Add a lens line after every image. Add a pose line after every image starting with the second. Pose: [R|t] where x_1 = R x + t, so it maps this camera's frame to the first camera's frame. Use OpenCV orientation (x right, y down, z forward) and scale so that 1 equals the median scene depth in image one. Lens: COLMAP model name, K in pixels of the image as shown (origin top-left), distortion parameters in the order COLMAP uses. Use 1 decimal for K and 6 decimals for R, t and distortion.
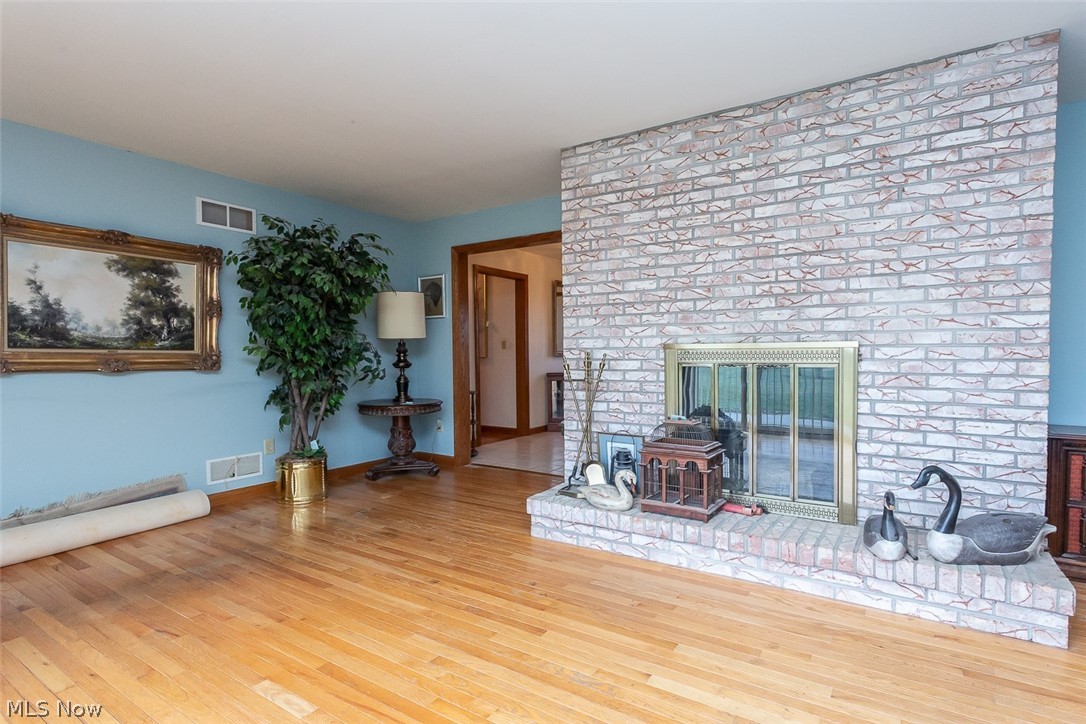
lens RADIAL K [[517.8, 0, 563.4], [0, 517.8, 366.6], [0, 0, 1]] dist [0.000864, 0.001951]
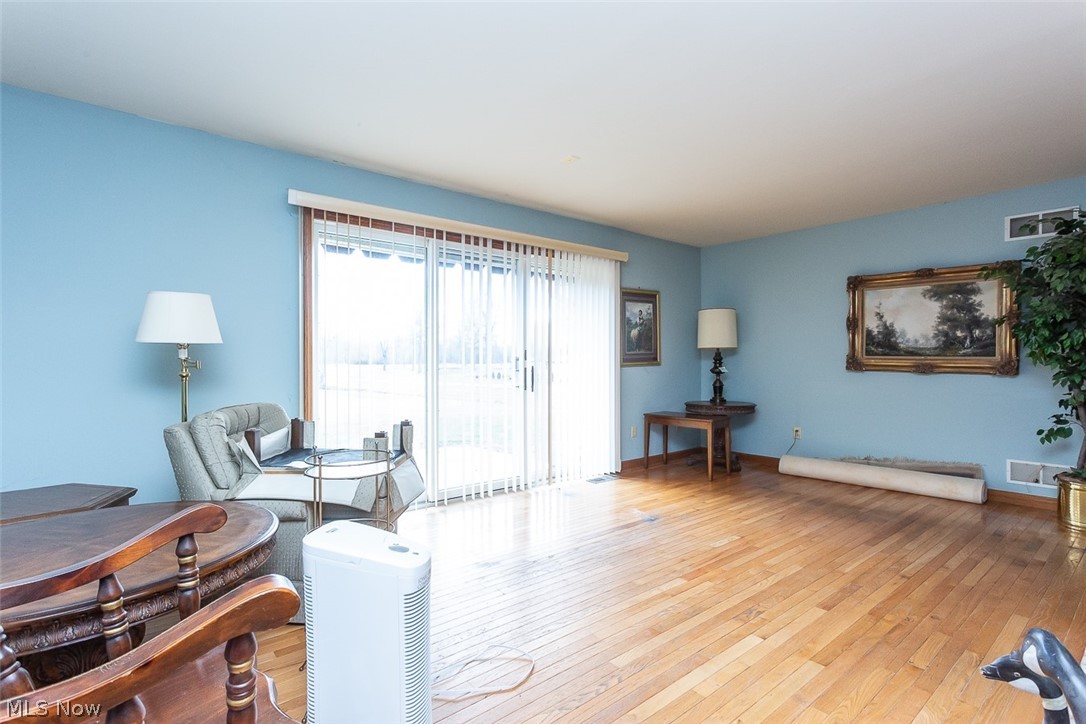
lens RADIAL K [[517.8, 0, 545.1], [0, 517.8, 361.4], [0, 0, 1]] dist [0.000864, 0.001951]
pose [[-0.260787, 0.005303, -0.965382, 0.691229], [-0.027305, 0.999544, 0.012867, -0.010313], [0.965010, 0.029716, -0.260523, 0.401238]]
